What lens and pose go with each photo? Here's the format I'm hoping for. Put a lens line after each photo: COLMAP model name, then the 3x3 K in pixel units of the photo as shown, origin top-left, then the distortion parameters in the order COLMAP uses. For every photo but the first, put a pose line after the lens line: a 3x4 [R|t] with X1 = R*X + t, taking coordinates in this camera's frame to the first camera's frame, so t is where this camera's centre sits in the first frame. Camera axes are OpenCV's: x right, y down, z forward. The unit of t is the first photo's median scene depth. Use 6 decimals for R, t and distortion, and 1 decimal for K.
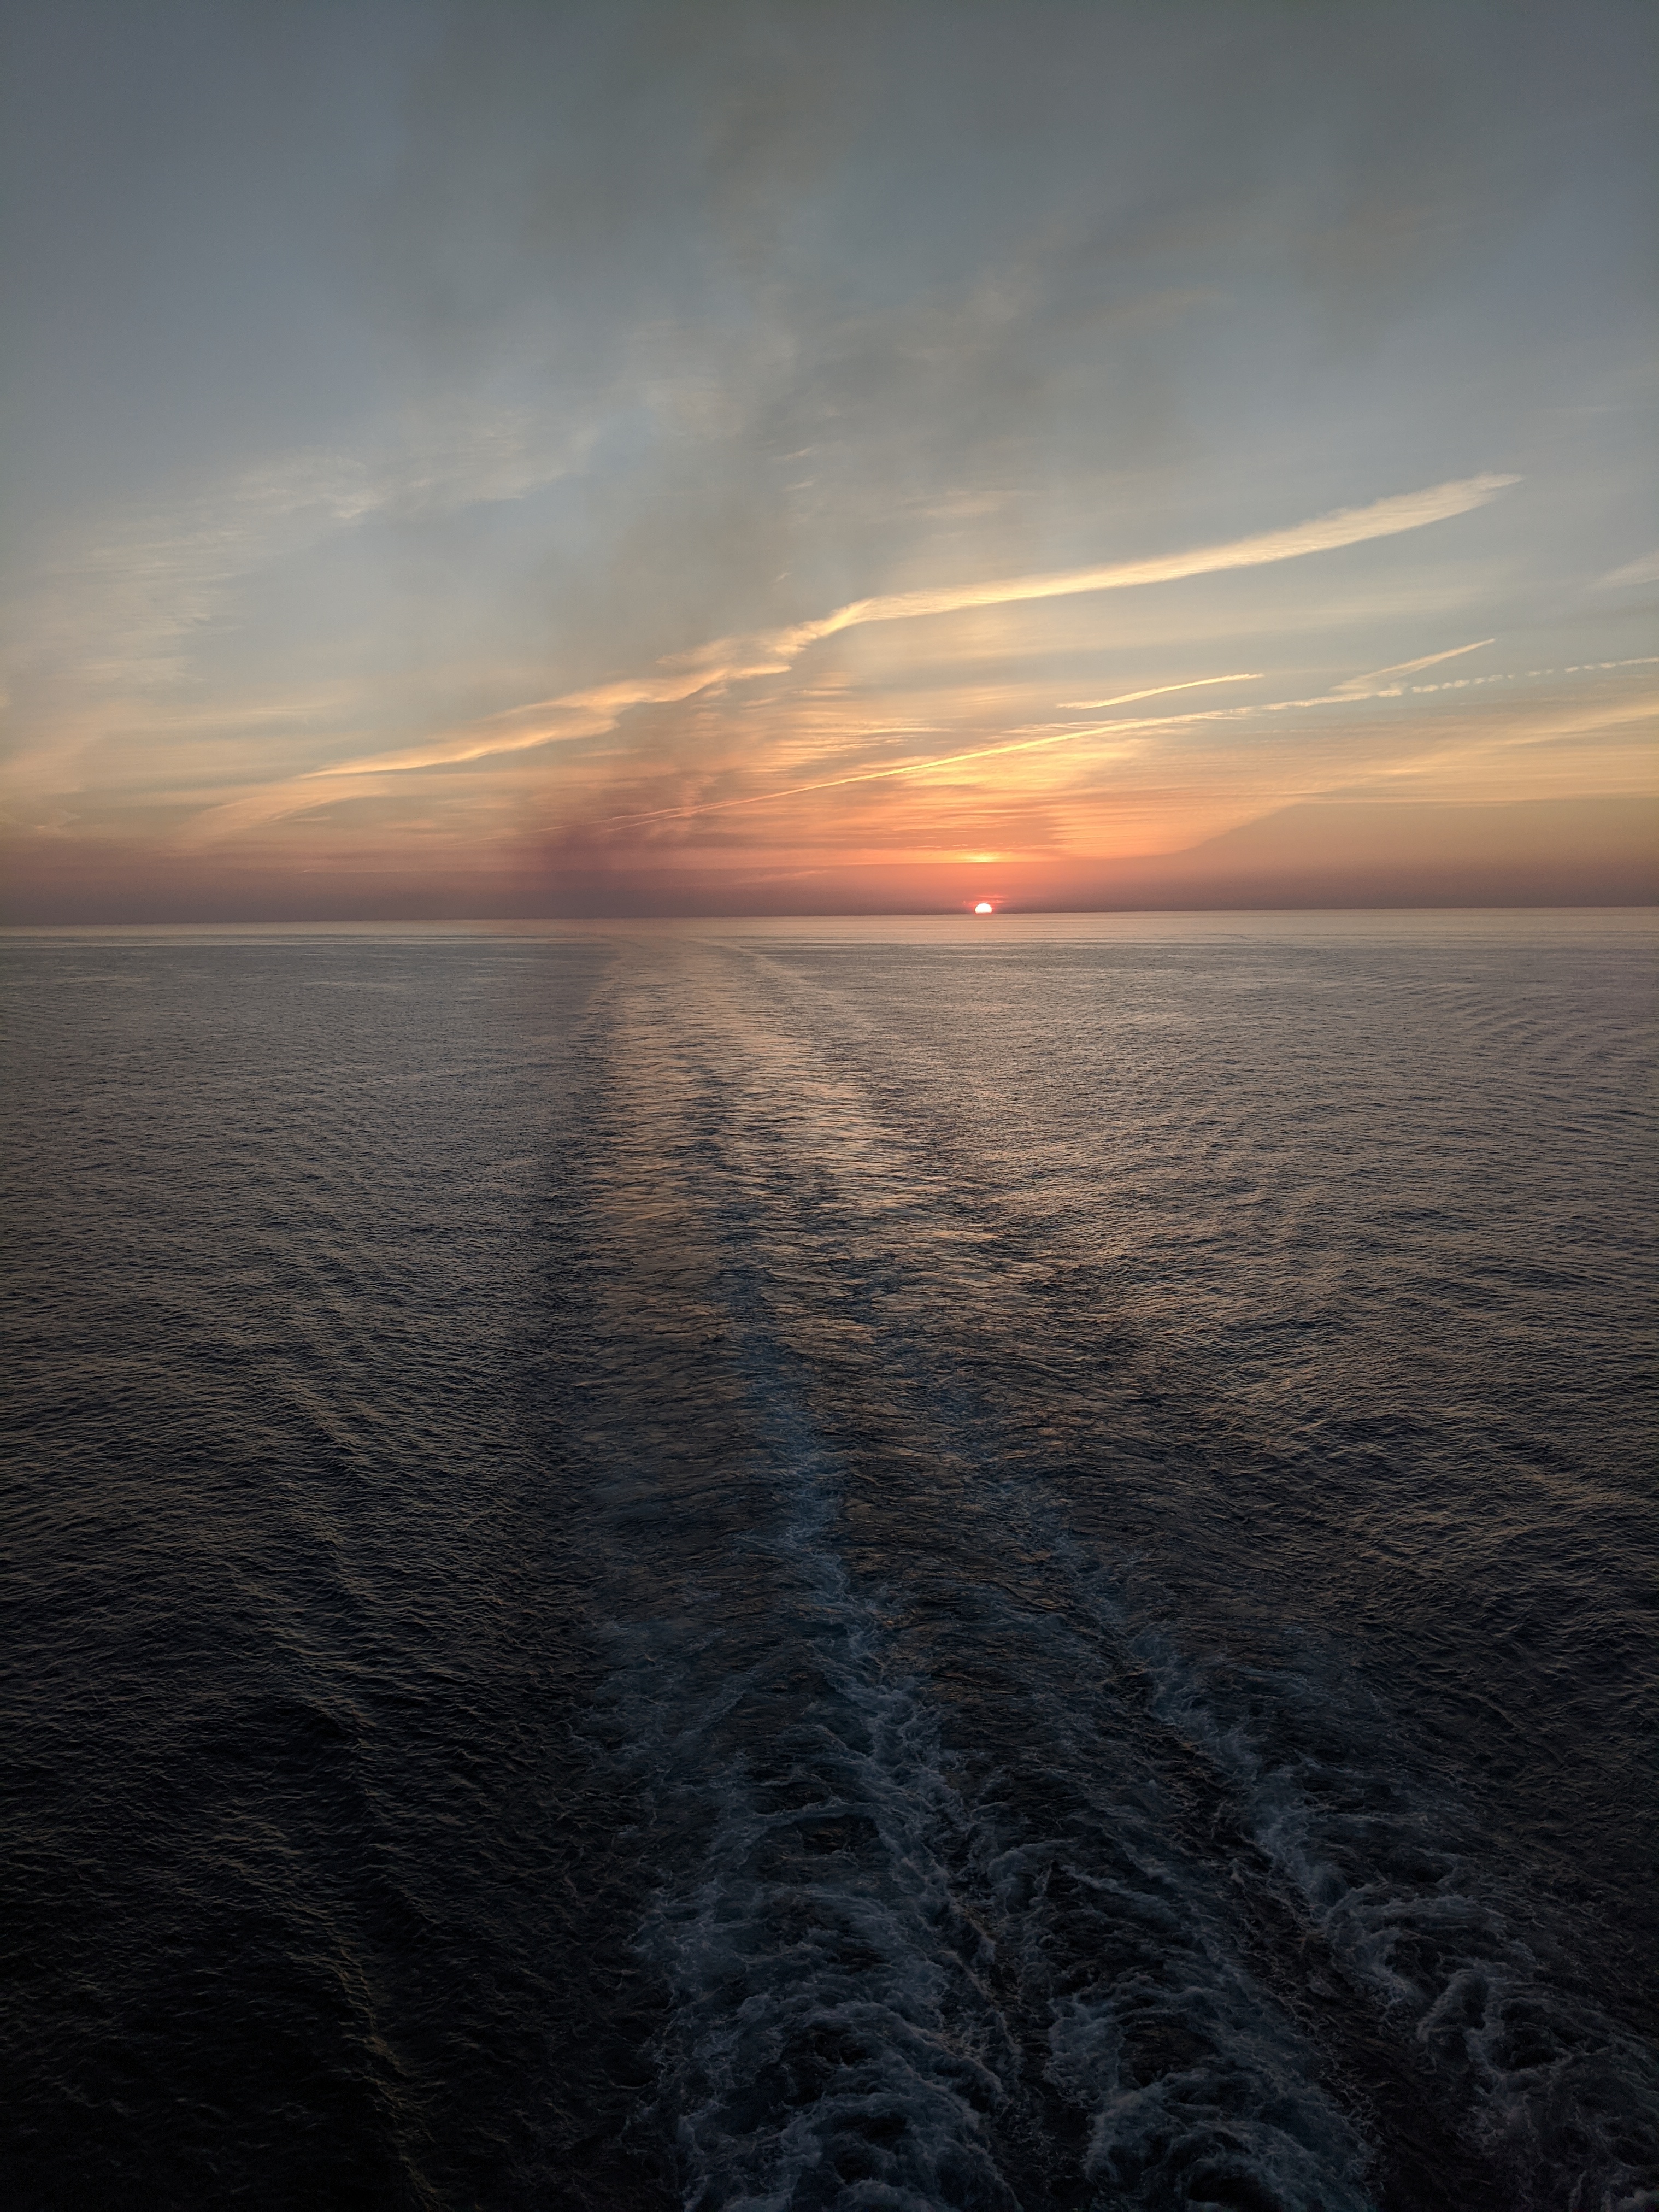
lens RADIAL K [[6686.2, 0, 850.3], [0, 6686.2, 1108.6], [0, 0, 1]] dist [0.455514, 0.000000]
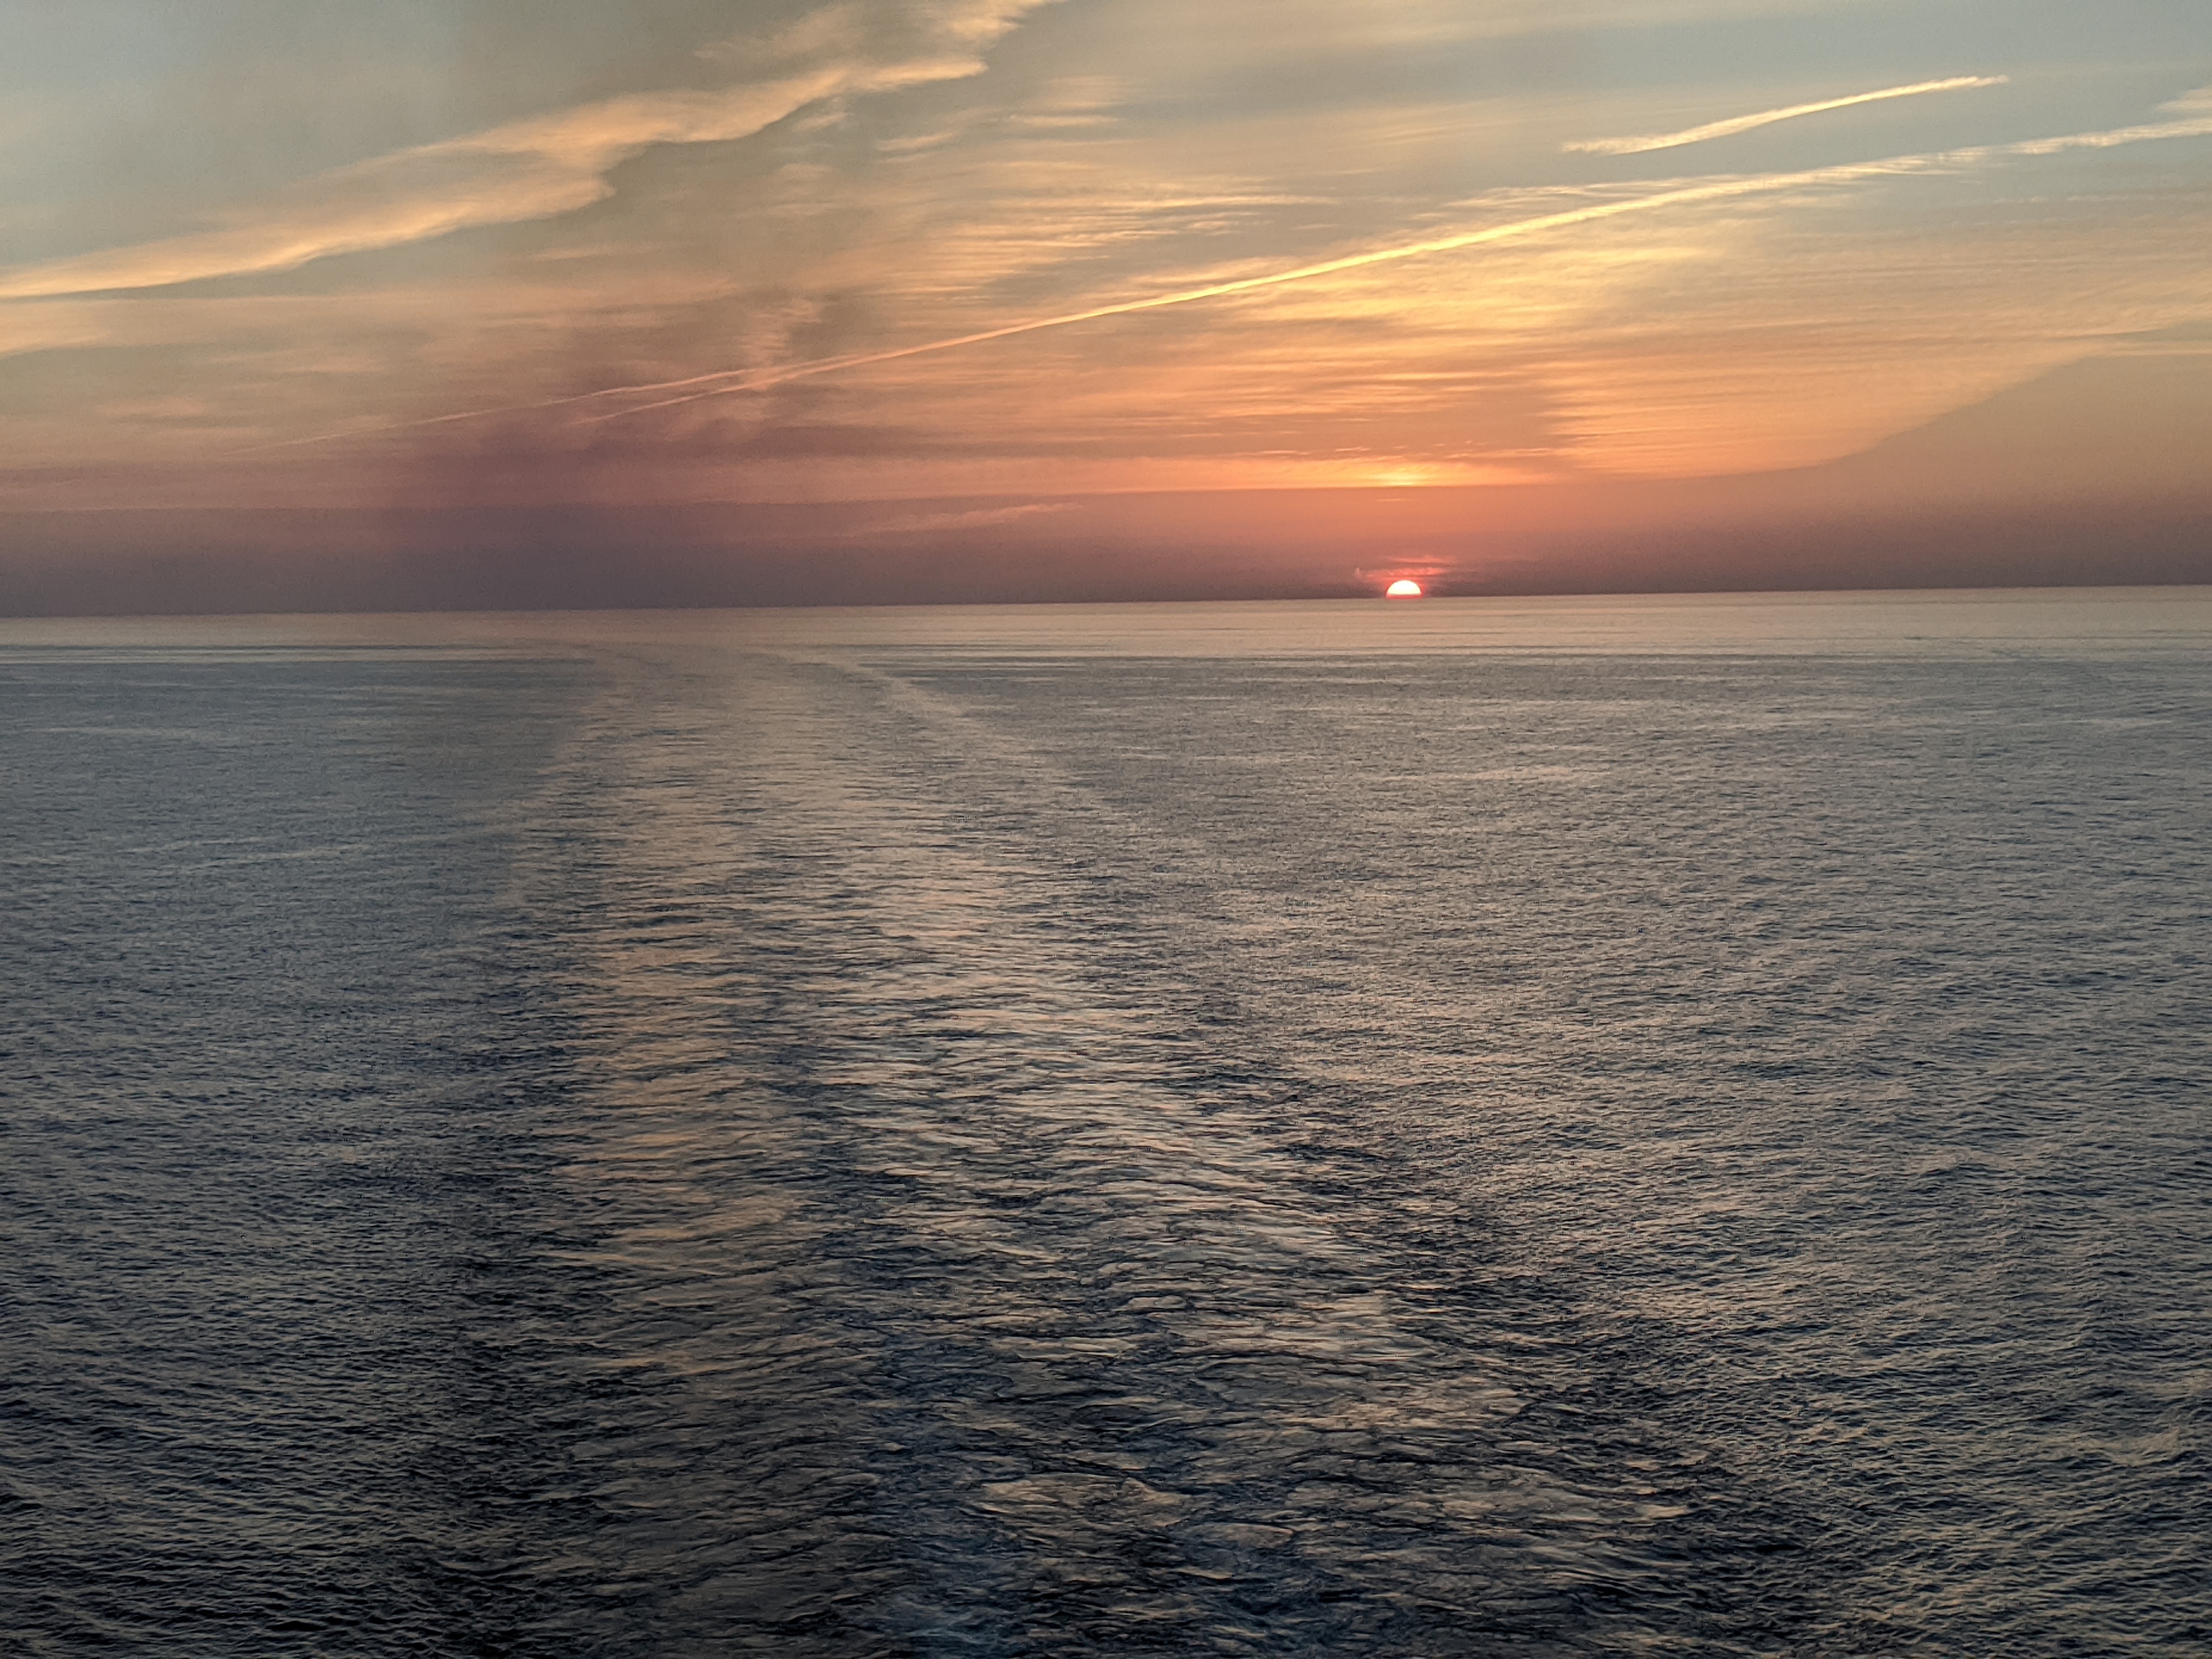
lens RADIAL K [[6686.2, 0, 1112.8], [0, 6686.2, 817.4], [0, 0, 1]] dist [0.455514, 0.000000]
pose [[0.996872, -0.006395, 0.078774, -0.037127], [0.004989, 0.999825, 0.018028, -0.022130], [-0.078875, -0.017578, 0.996729, 0.534018]]
